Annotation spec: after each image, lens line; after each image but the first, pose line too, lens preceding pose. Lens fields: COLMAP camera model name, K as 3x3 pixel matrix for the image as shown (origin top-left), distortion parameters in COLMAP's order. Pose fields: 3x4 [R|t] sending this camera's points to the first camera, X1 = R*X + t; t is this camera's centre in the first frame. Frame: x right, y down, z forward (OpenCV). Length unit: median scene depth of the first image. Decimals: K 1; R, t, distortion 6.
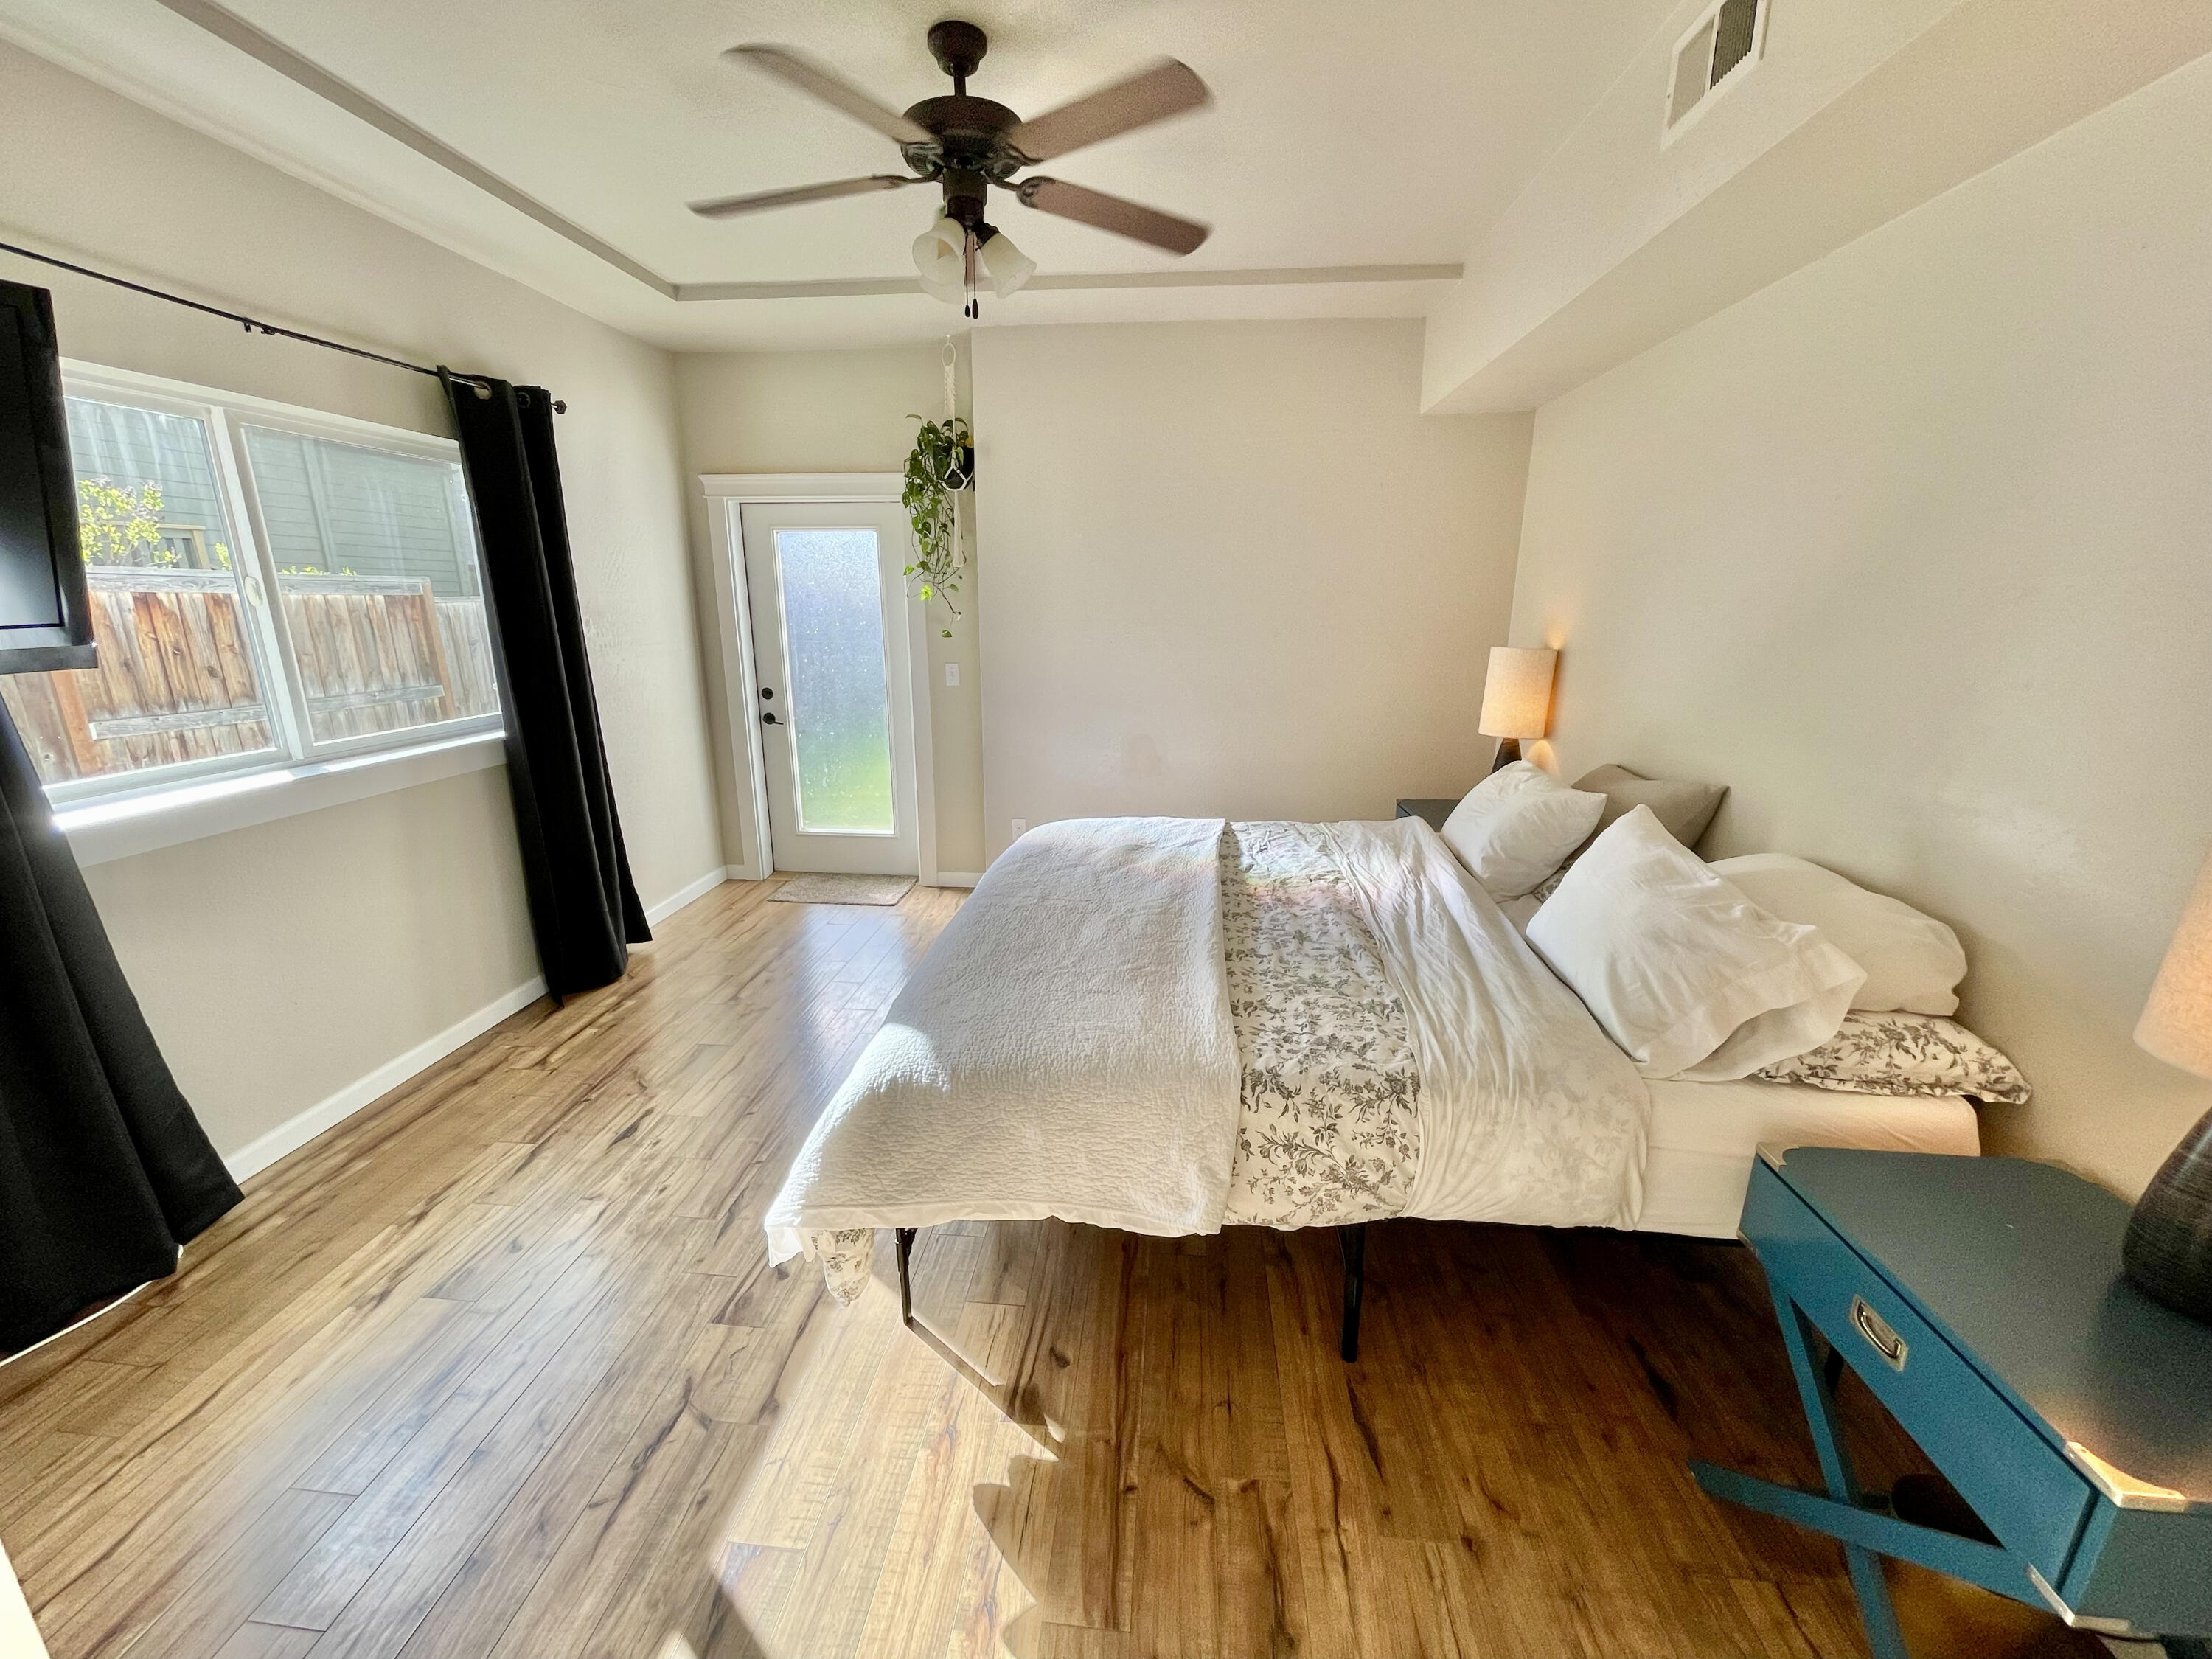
lens RADIAL K [[900.4, 0, 1094.1], [0, 900.4, 832.7], [0, 0, 1]] dist [0.001485, 0.000734]
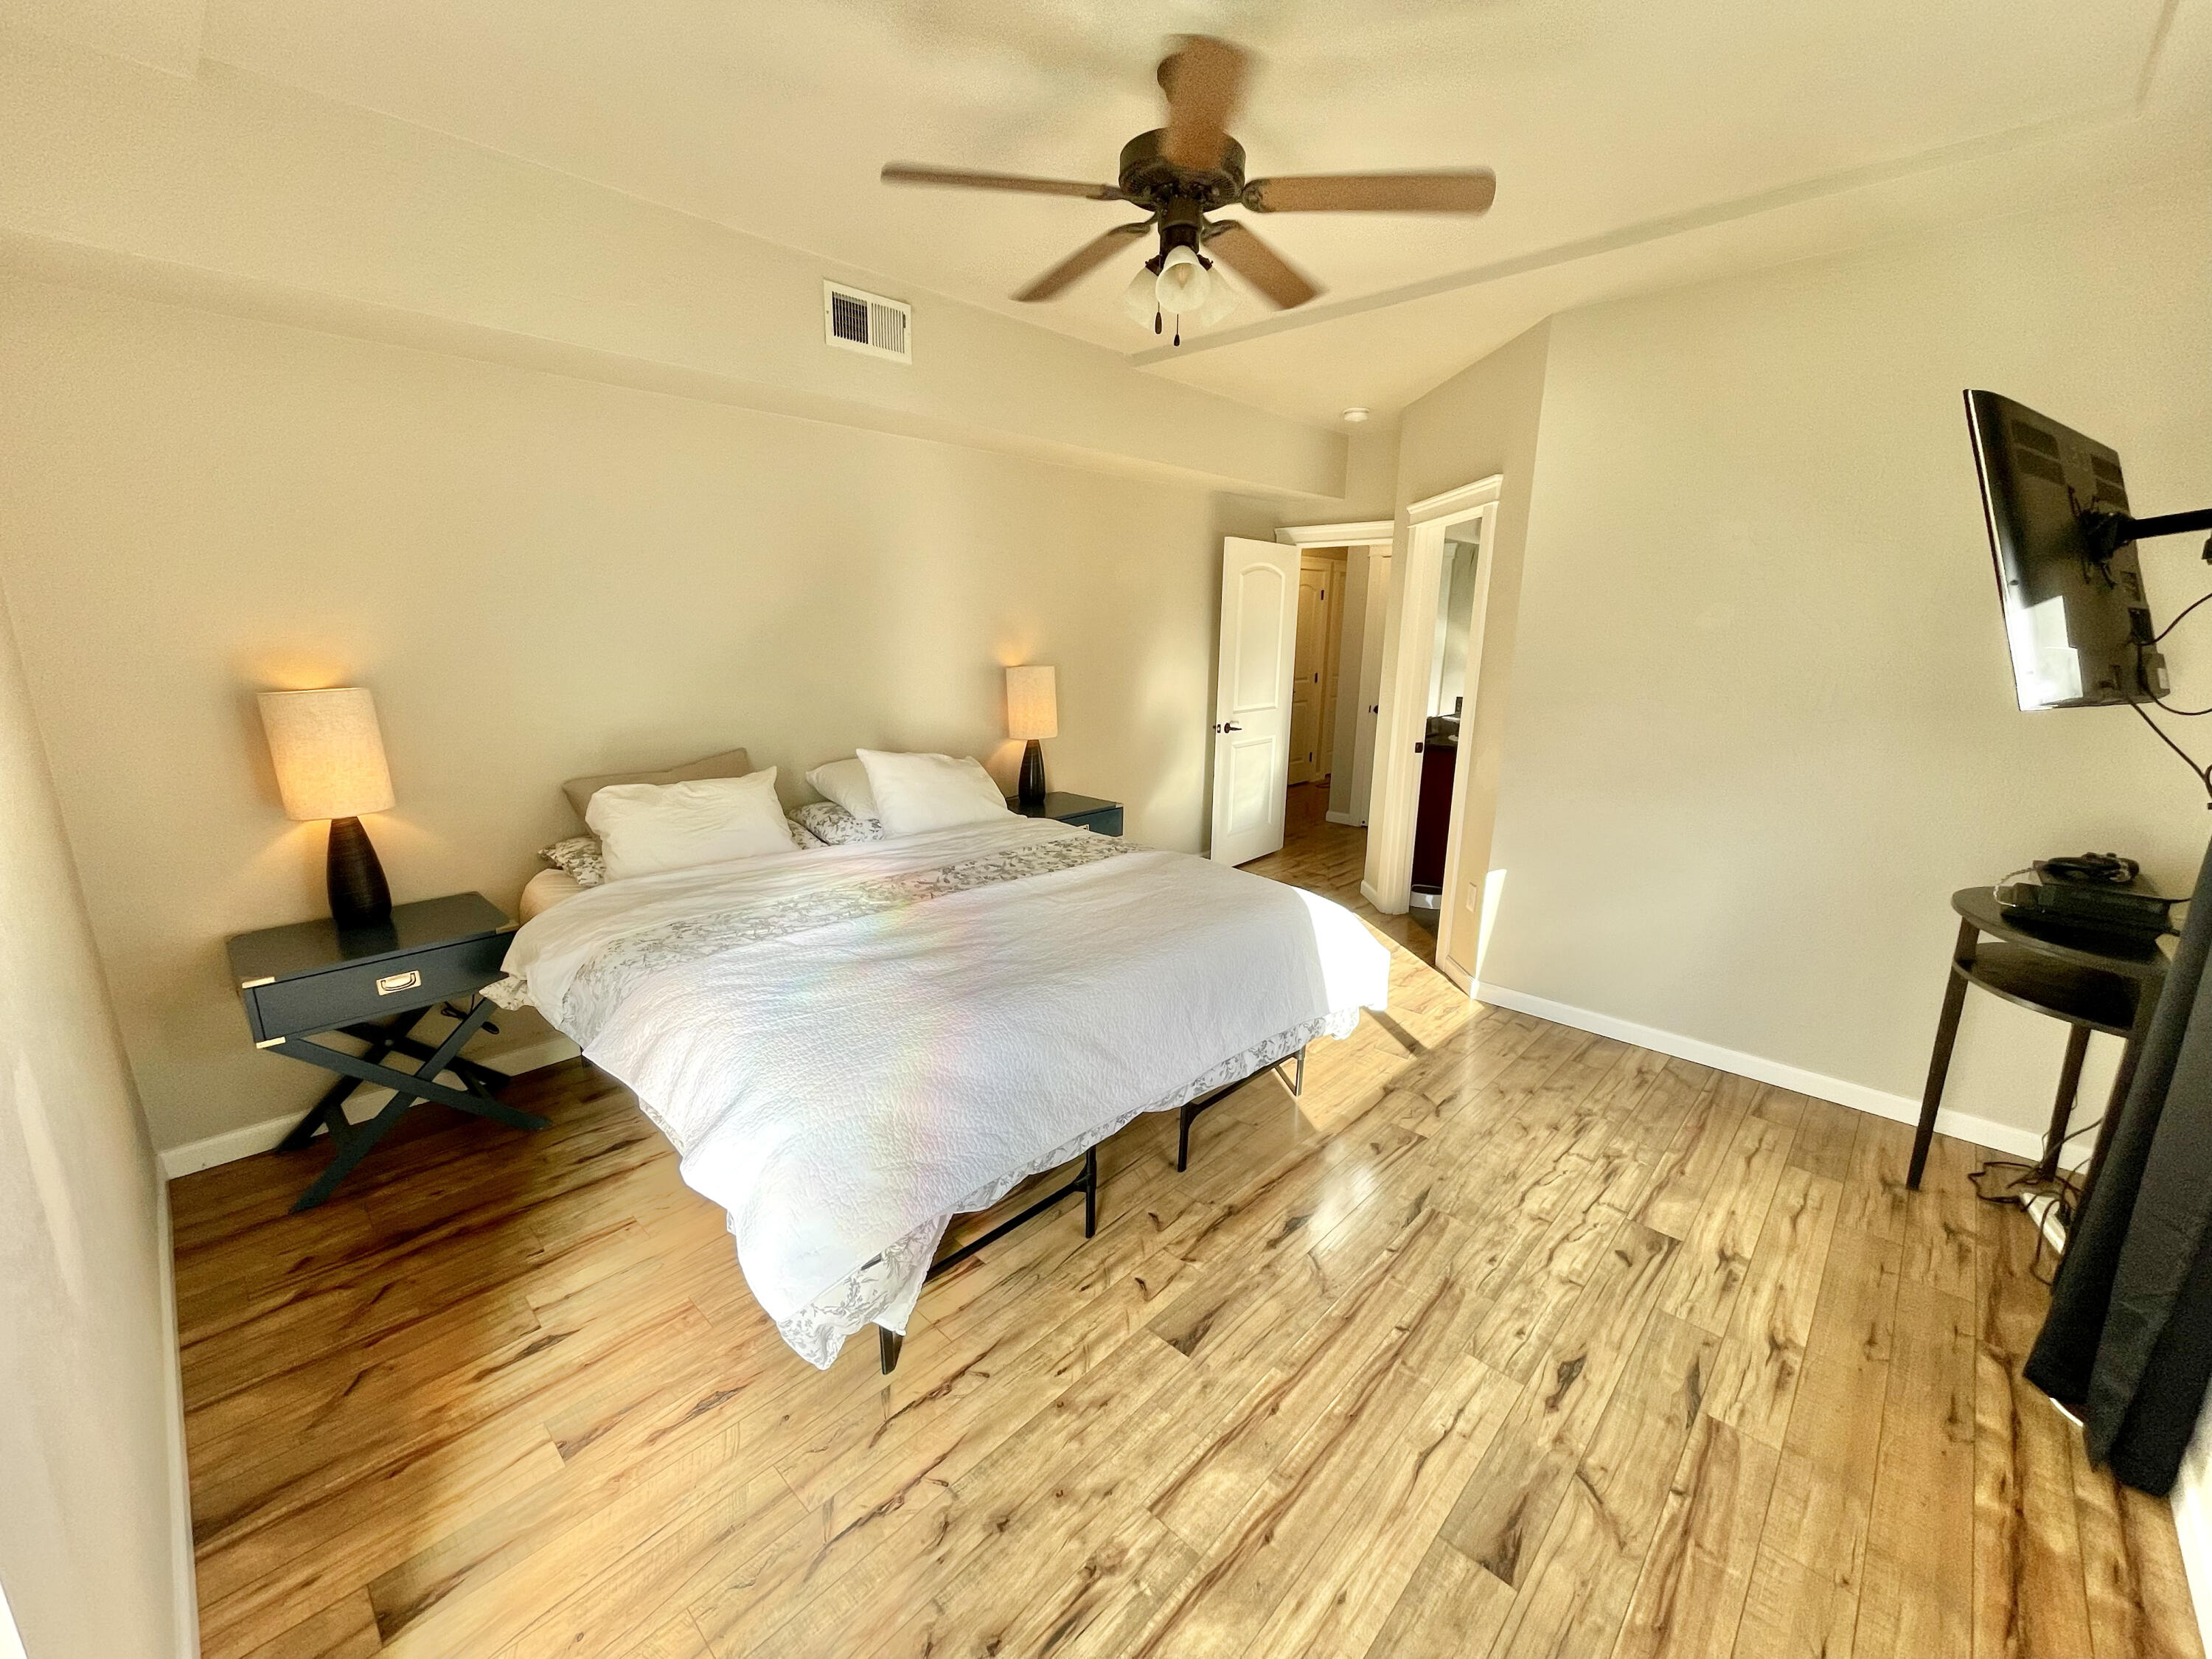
lens RADIAL K [[900.4, 0, 1094.1], [0, 900.4, 832.7], [0, 0, 1]] dist [0.001485, 0.000734]
pose [[-0.784677, -0.155374, 0.600118, -0.670694], [0.143067, 0.896556, 0.419189, -0.472120], [-0.603170, 0.414785, -0.681278, 1.767619]]
